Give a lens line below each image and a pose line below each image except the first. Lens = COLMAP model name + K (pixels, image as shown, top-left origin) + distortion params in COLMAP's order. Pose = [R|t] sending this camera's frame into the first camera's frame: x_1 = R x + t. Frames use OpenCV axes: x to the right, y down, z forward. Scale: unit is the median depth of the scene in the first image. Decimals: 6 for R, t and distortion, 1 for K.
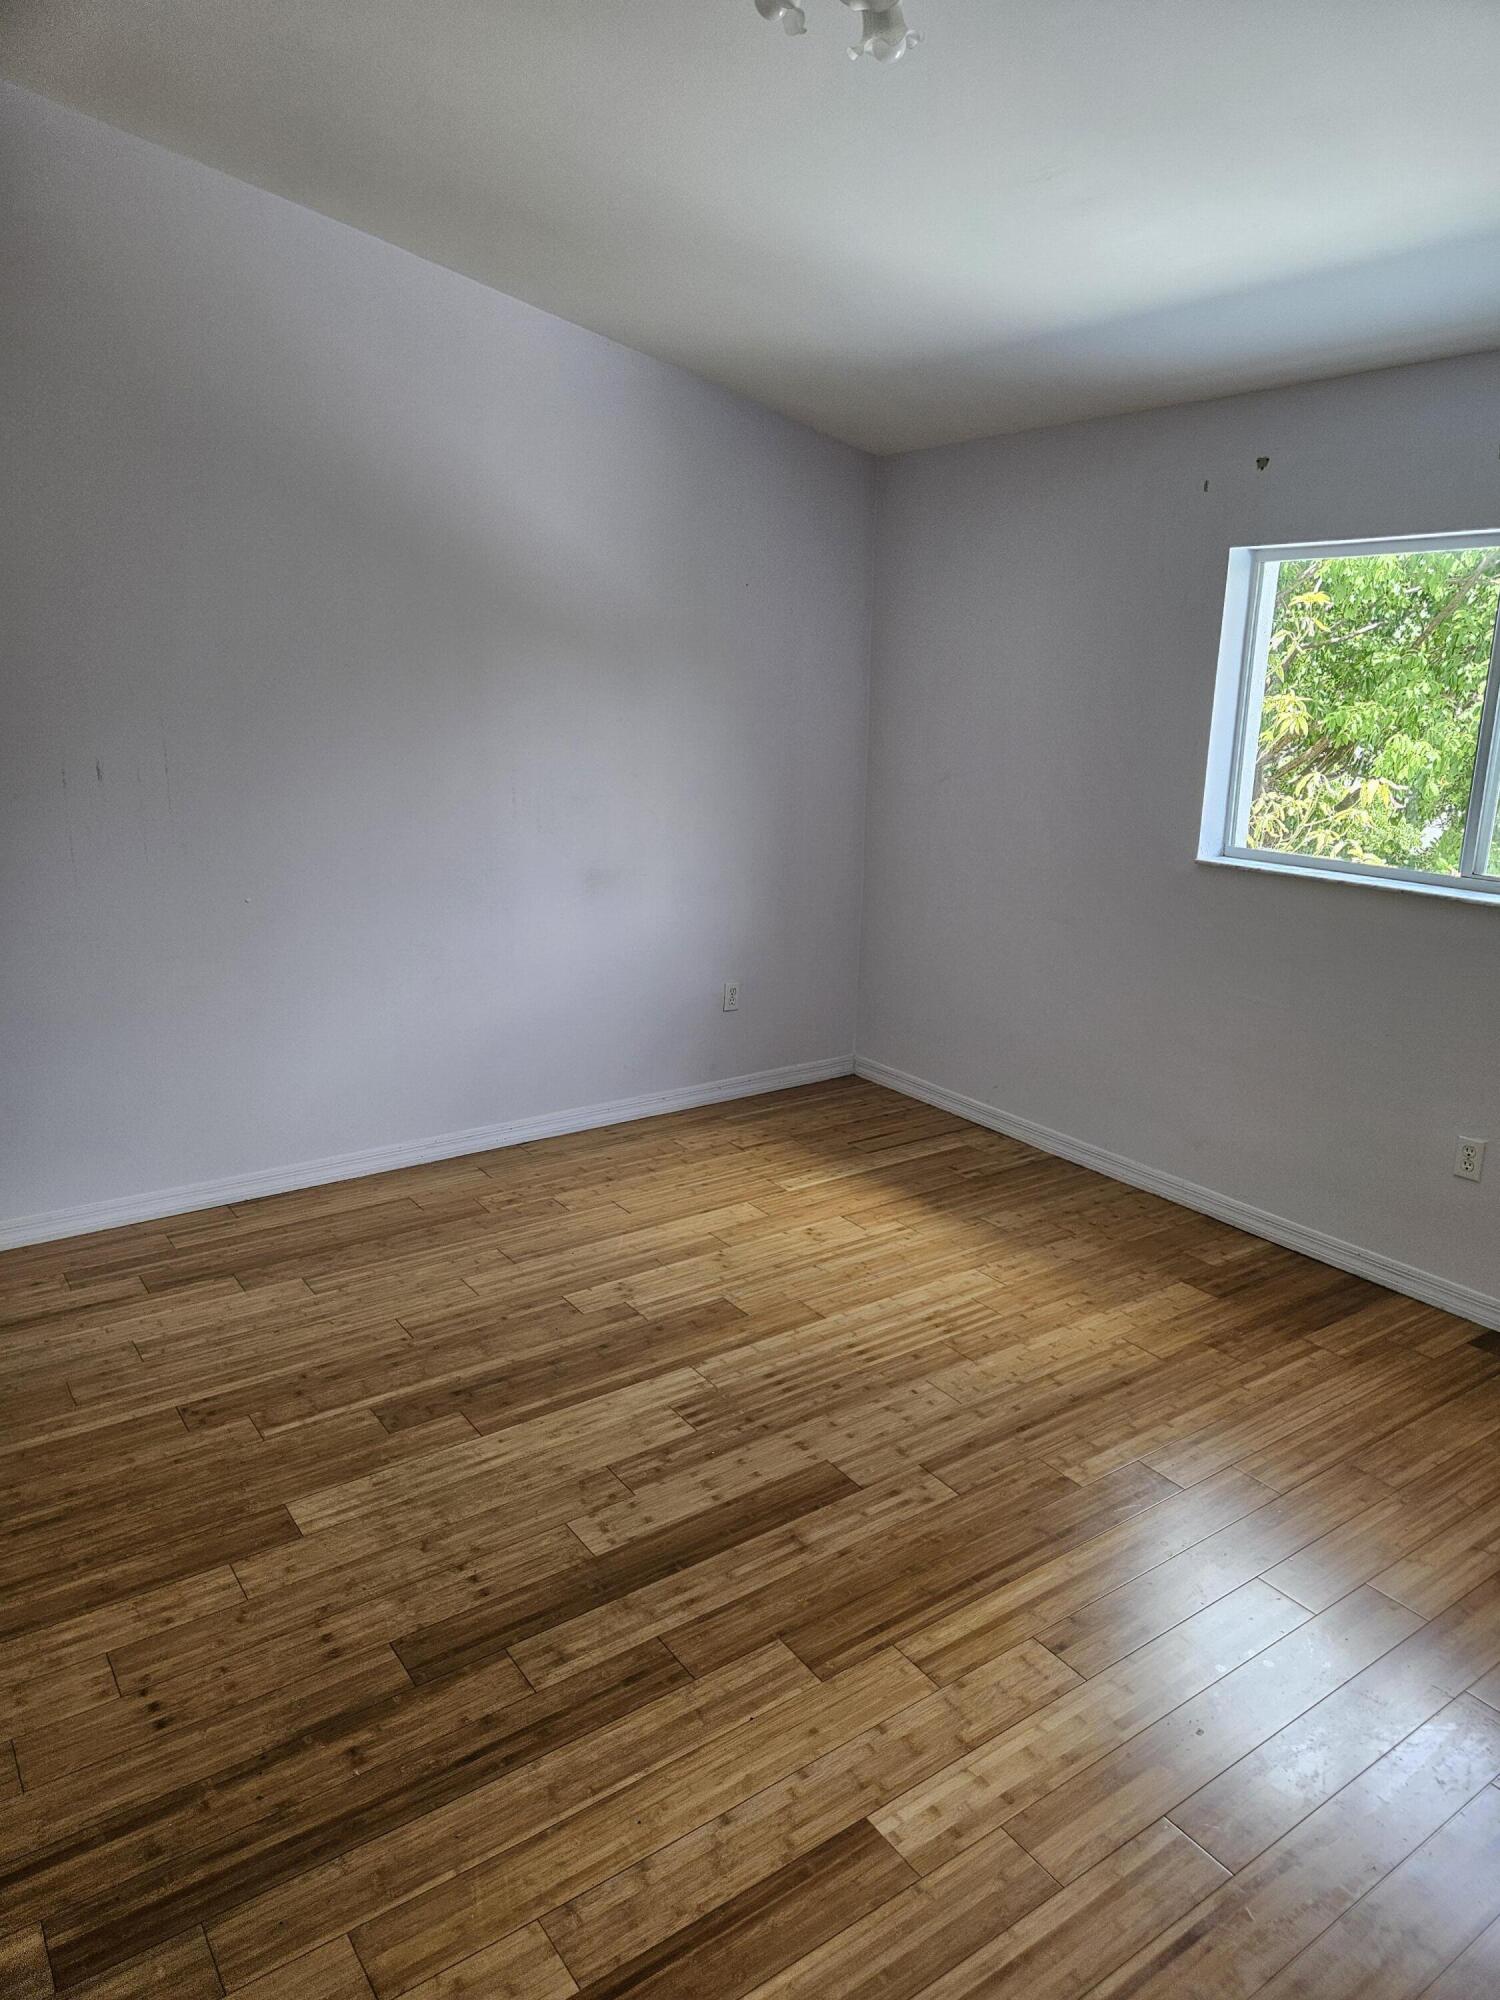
lens RADIAL K [[1348.6, 0, 783.4], [0, 1348.6, 1010.8], [0, 0, 1]] dist [0.042996, -0.040176]
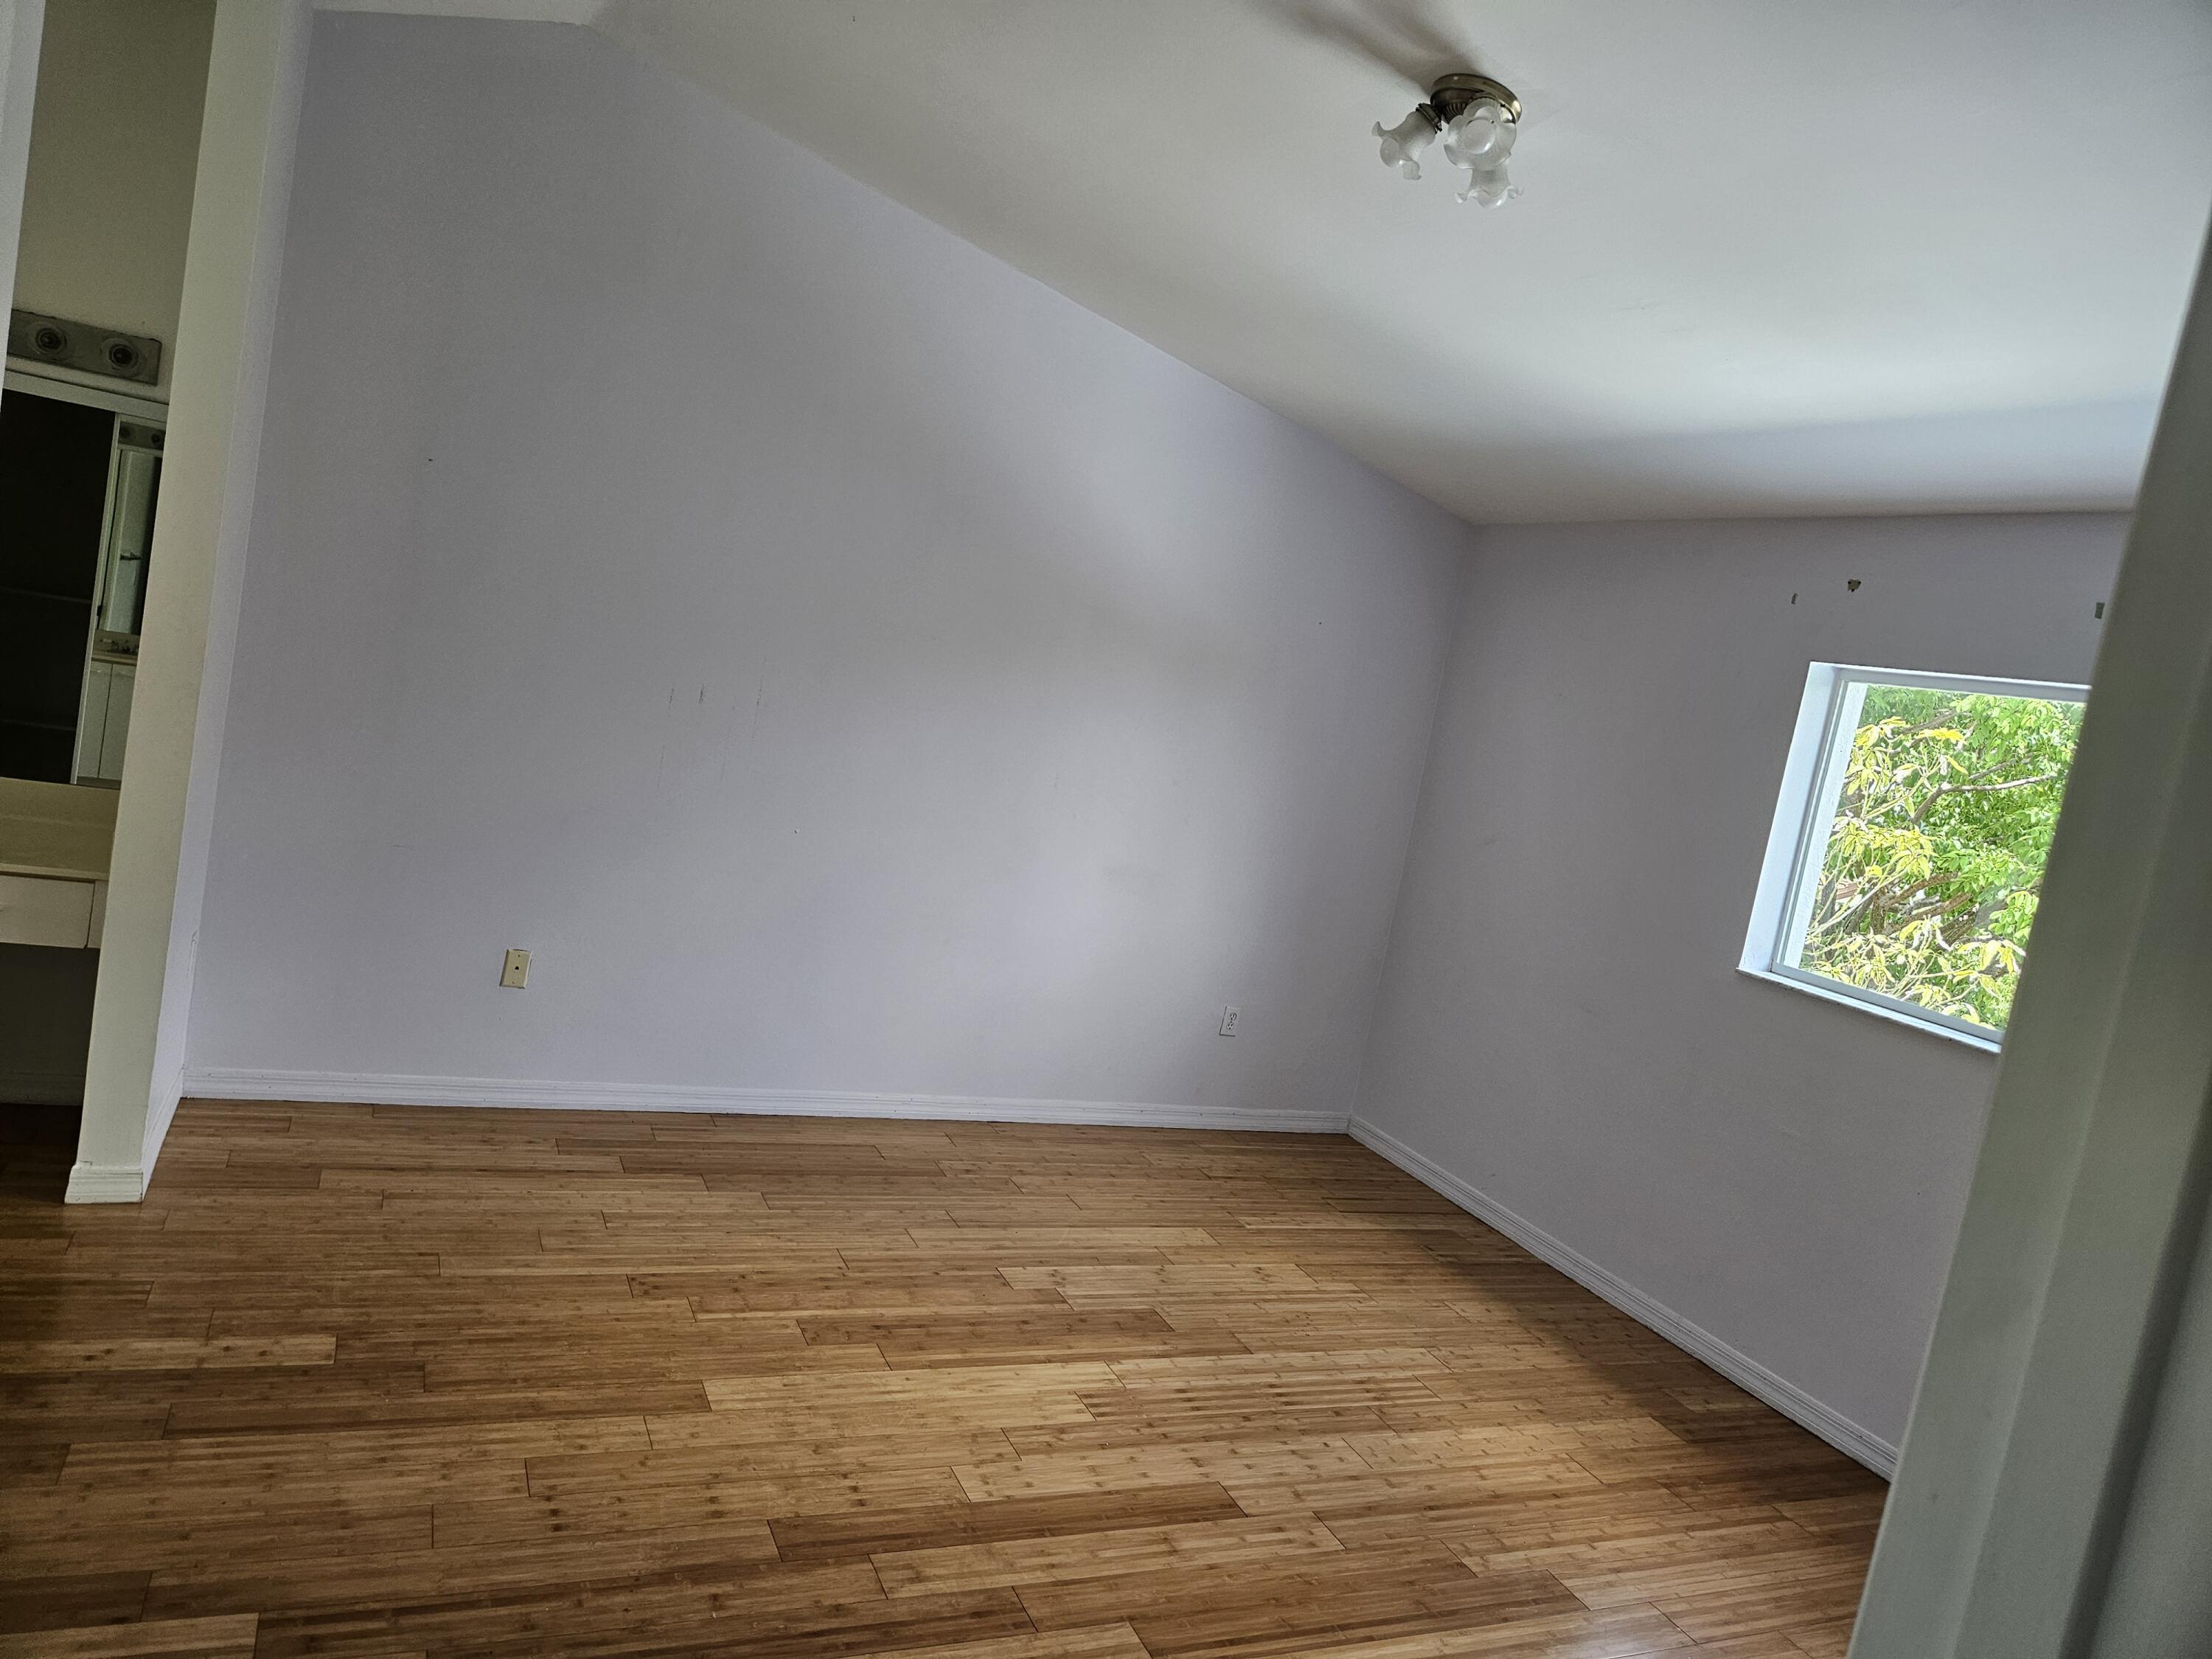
lens RADIAL K [[1491.5, 0, 1105.0], [0, 1491.5, 826.8], [0, 0, 1]] dist [0.042996, -0.040176]
pose [[0.970171, 0.173496, -0.169315, 0.048643], [-0.198727, 0.969181, -0.145590, 0.042664], [0.138838, 0.174894, 0.974749, -0.136828]]
